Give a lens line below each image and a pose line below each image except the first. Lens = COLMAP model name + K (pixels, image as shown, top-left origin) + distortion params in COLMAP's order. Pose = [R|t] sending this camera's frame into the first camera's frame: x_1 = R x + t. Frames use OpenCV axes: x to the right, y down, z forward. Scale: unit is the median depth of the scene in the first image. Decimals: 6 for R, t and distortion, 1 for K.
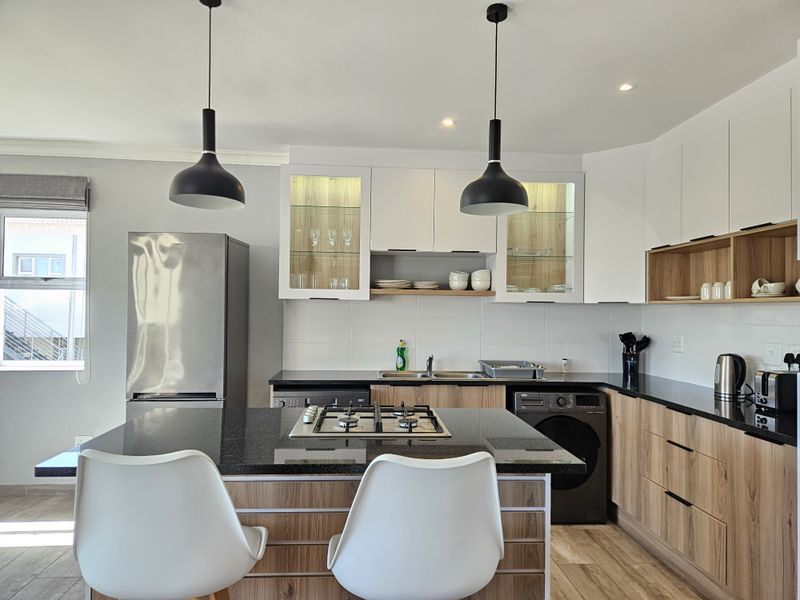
lens RADIAL K [[544.1, 0, 397.2], [0, 544.1, 296.1], [0, 0, 1]] dist [0.038212, -0.030937]
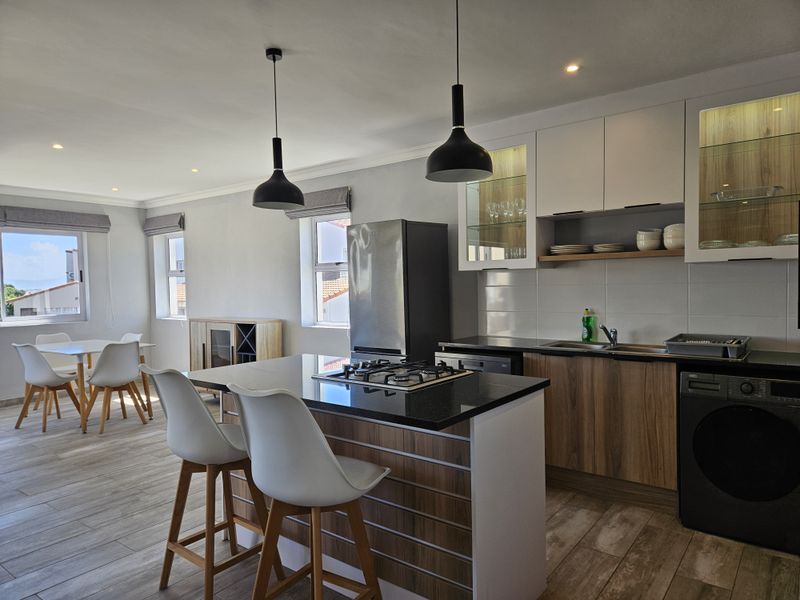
lens RADIAL K [[544.1, 0, 392.2], [0, 544.1, 304.0], [0, 0, 1]] dist [0.038212, -0.030937]
pose [[0.728019, -0.003877, -0.685546, 0.429697], [0.050531, 0.997567, 0.048020, 0.011116], [0.683693, -0.069601, 0.726443, 0.095518]]
